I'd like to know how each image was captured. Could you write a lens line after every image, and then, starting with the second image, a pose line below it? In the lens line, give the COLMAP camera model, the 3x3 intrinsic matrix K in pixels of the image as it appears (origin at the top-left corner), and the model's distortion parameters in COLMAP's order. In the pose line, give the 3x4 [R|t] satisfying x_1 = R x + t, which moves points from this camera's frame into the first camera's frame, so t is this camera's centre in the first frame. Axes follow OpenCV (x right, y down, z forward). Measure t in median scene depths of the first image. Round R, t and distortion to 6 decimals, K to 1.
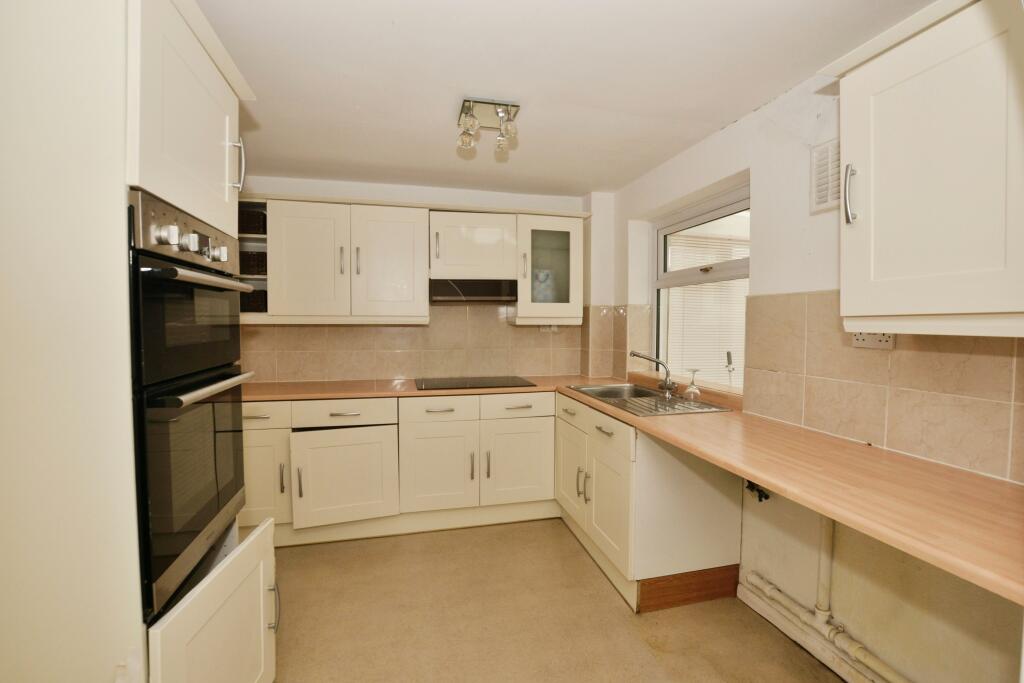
lens RADIAL K [[450.1, 0, 512.0], [0, 450.1, 341.5], [0, 0, 1]] dist [-0.032543, -0.000228]
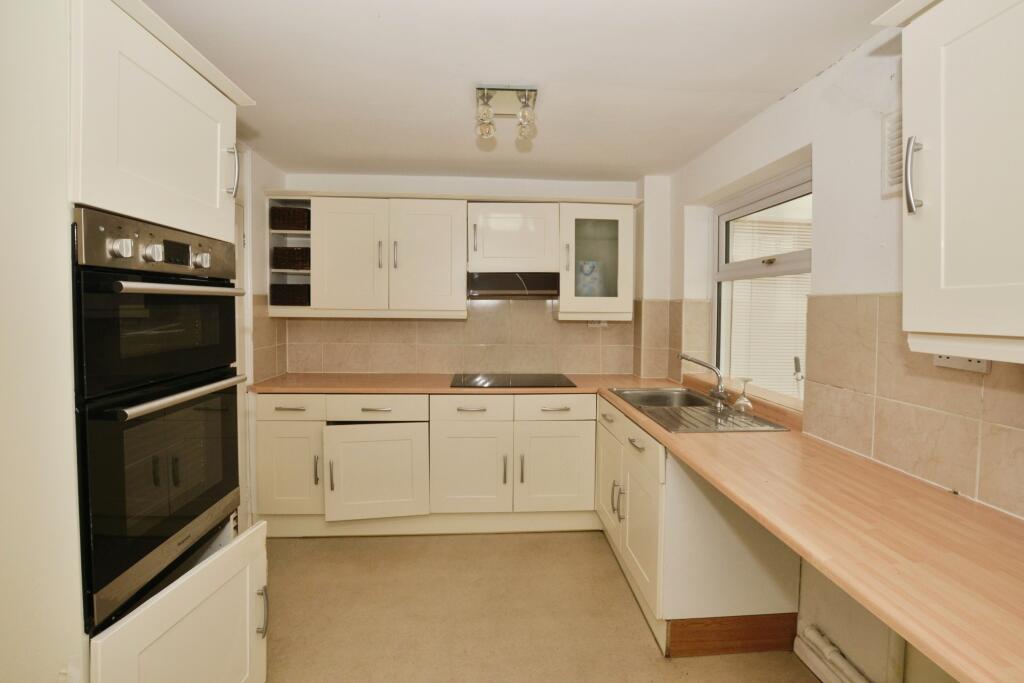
lens RADIAL K [[458.0, 0, 513.4], [0, 458.0, 322.5], [0, 0, 1]] dist [-0.027953, 0.001203]
pose [[0.984820, 0.013812, -0.173026, 0.101306], [-0.015718, 0.999830, -0.009654, -0.026455], [0.172863, 0.012228, 0.984870, 0.051664]]
